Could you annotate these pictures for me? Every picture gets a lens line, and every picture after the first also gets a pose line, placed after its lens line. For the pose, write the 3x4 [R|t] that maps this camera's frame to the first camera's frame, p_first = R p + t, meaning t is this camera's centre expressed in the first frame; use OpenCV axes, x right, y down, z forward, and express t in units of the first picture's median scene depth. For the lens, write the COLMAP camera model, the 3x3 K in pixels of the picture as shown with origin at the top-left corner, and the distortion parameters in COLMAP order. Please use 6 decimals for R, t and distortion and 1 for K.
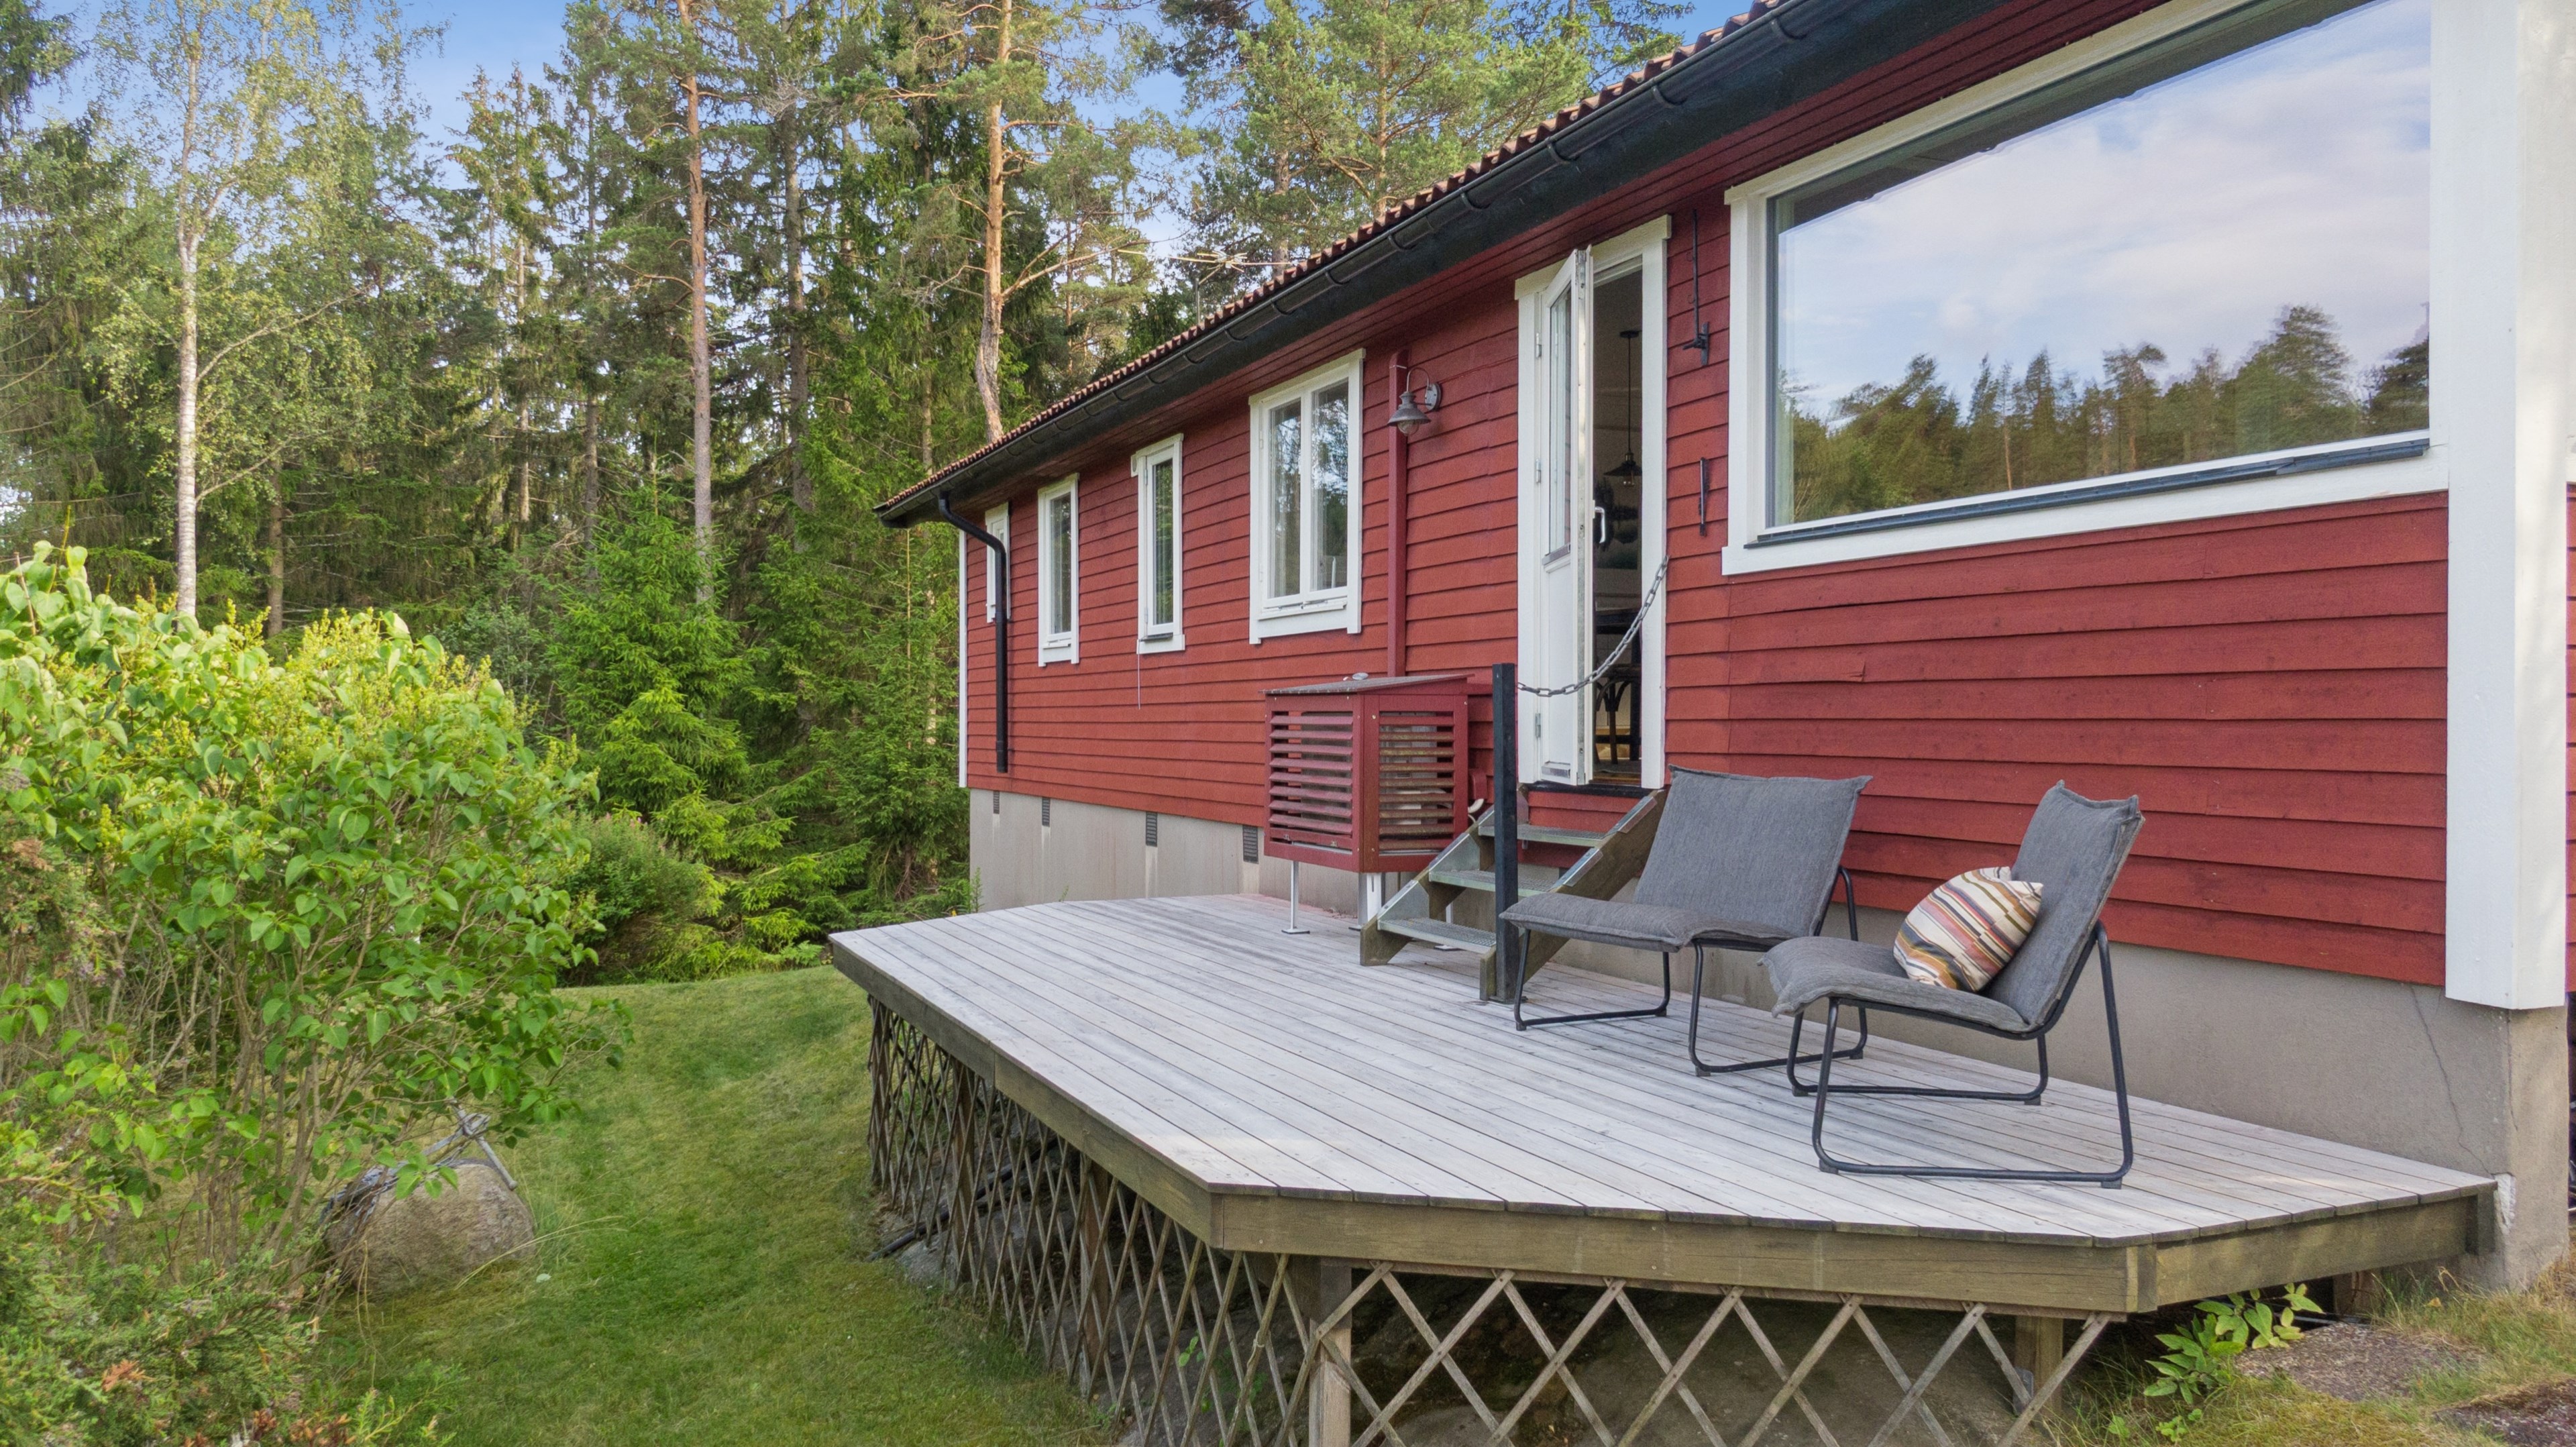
lens RADIAL K [[1848.0, 0, 1288.0], [0, 1848.0, 723.5], [0, 0, 1]] dist [0.006220, 0.001775]
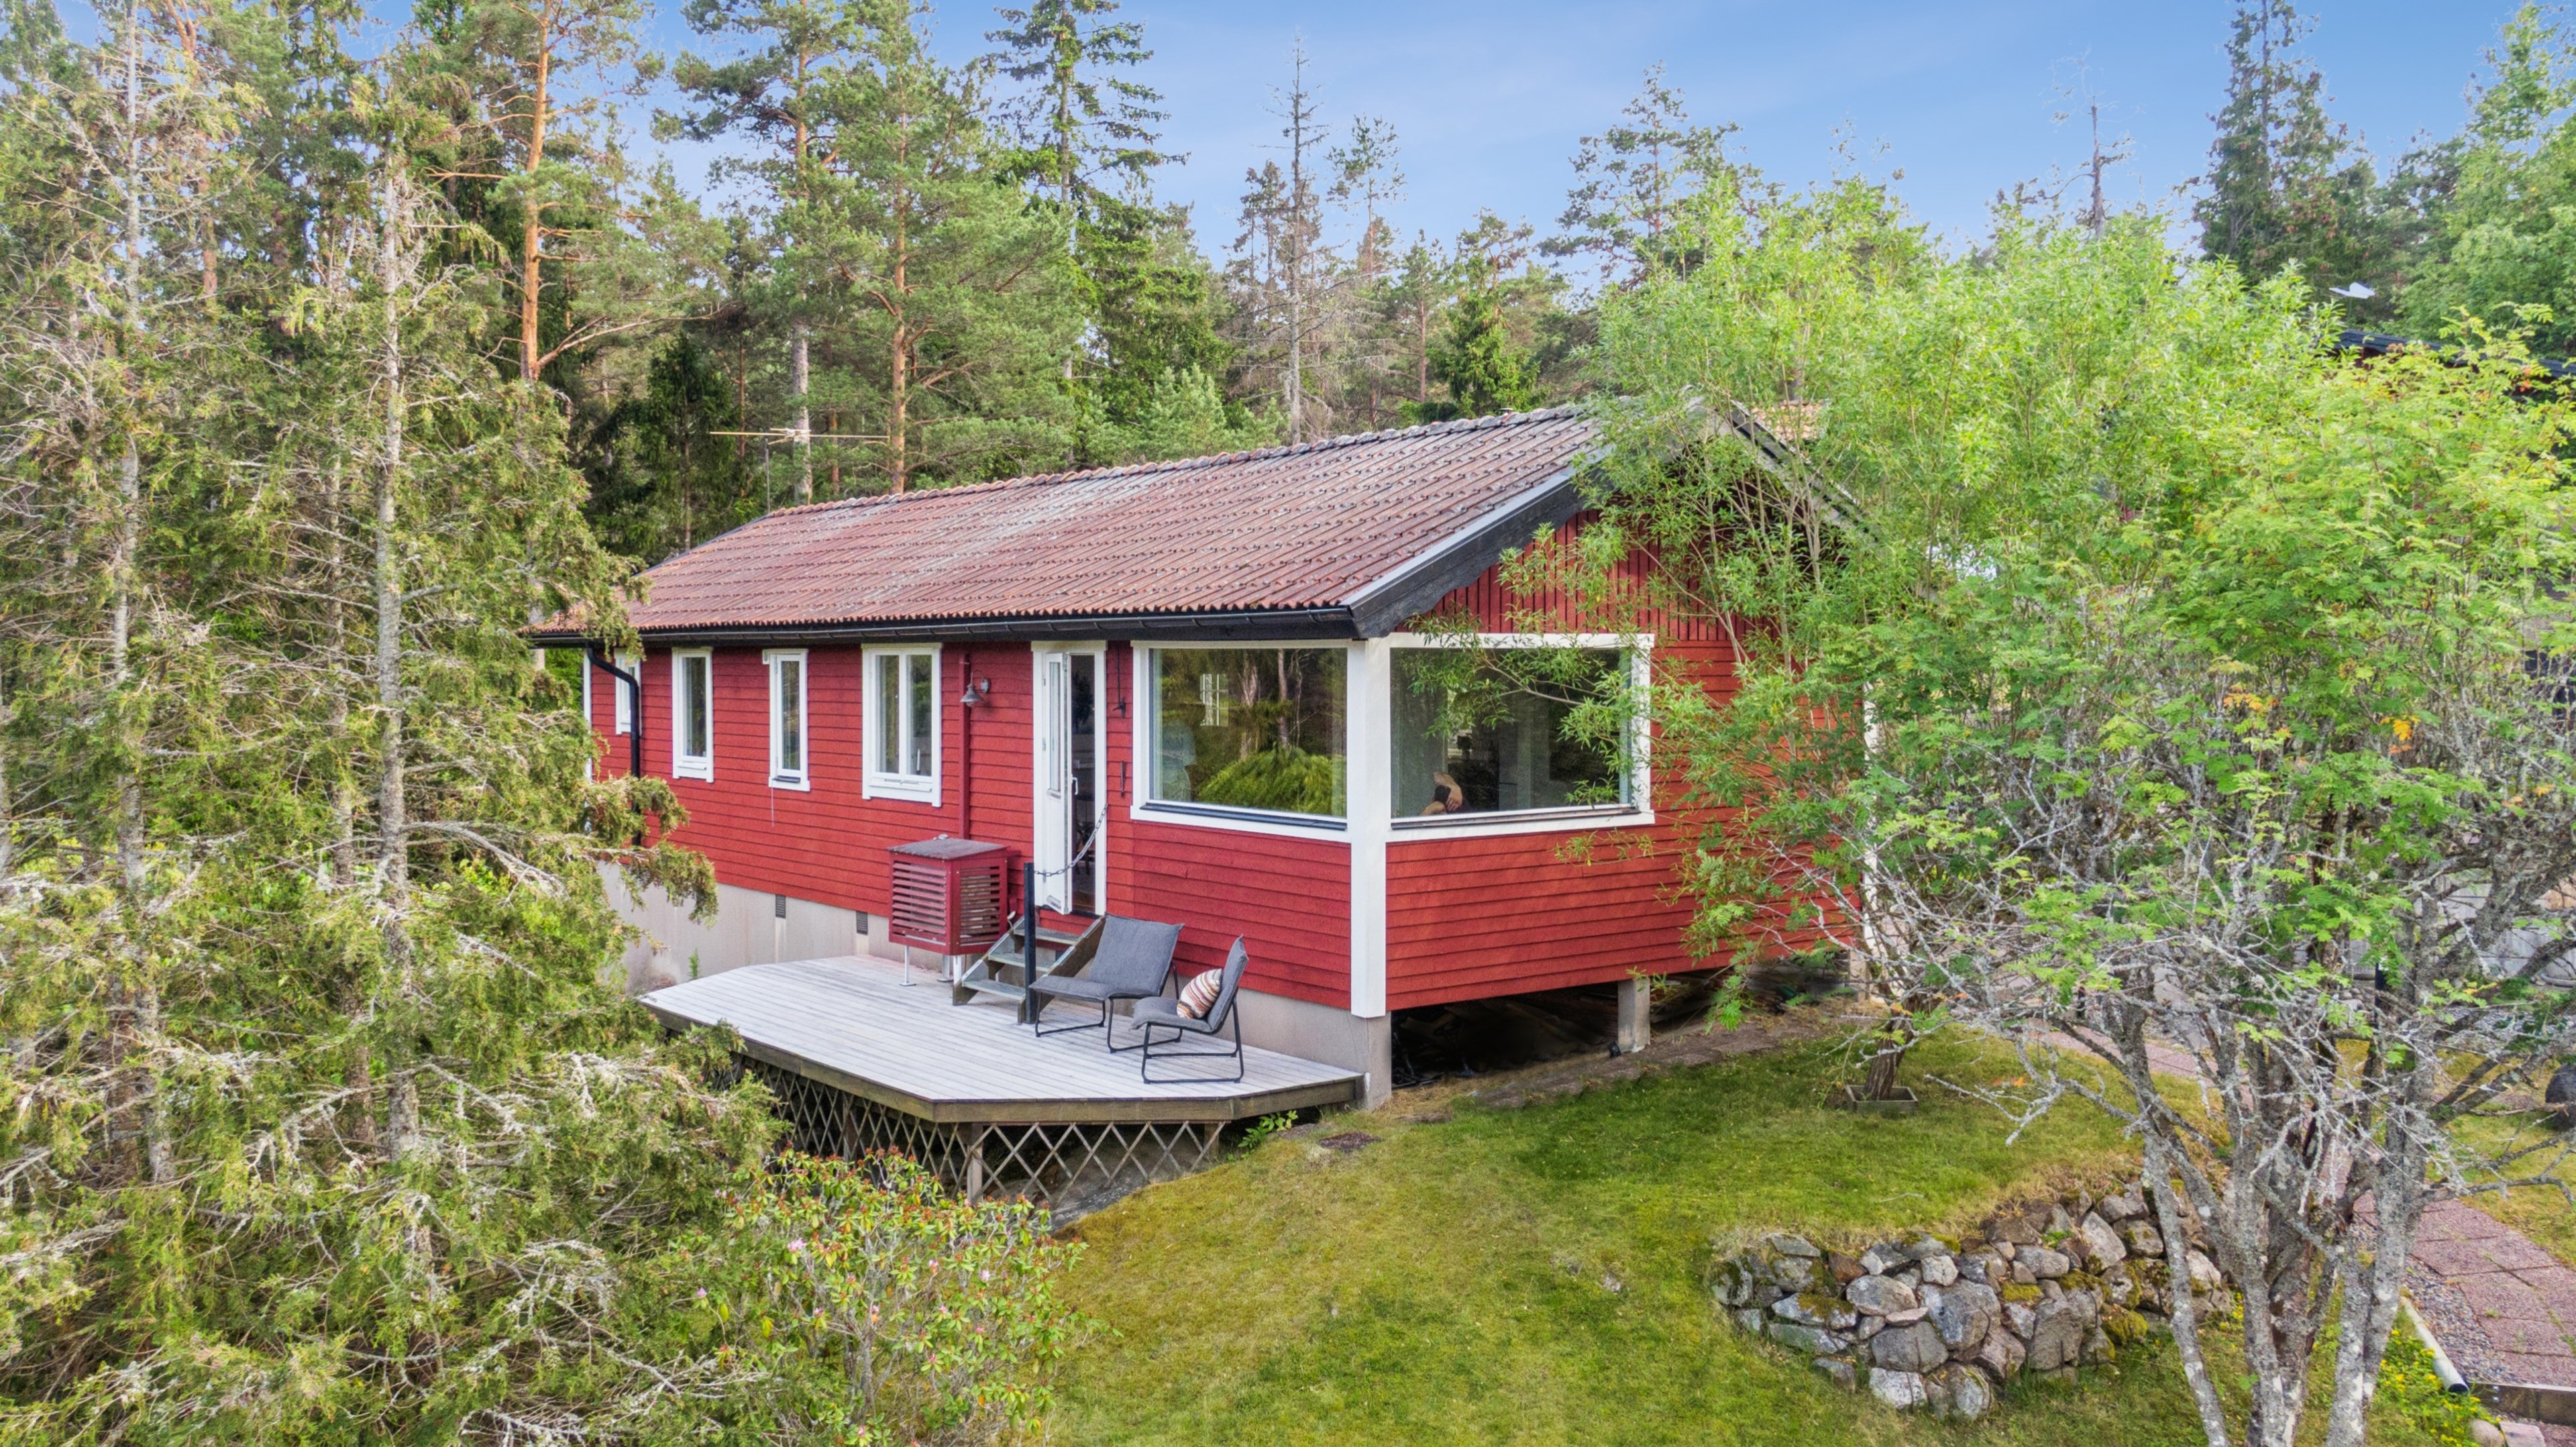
lens RADIAL K [[2093.1, 0, 1288.0], [0, 2093.1, 723.5], [0, 0, 1]] dist [0.051455, -0.001544]
pose [[0.968355, -0.011756, 0.249299, -0.187429], [0.005021, 0.999605, 0.027635, -0.252102], [-0.249526, -0.025509, 0.968032, -1.360599]]
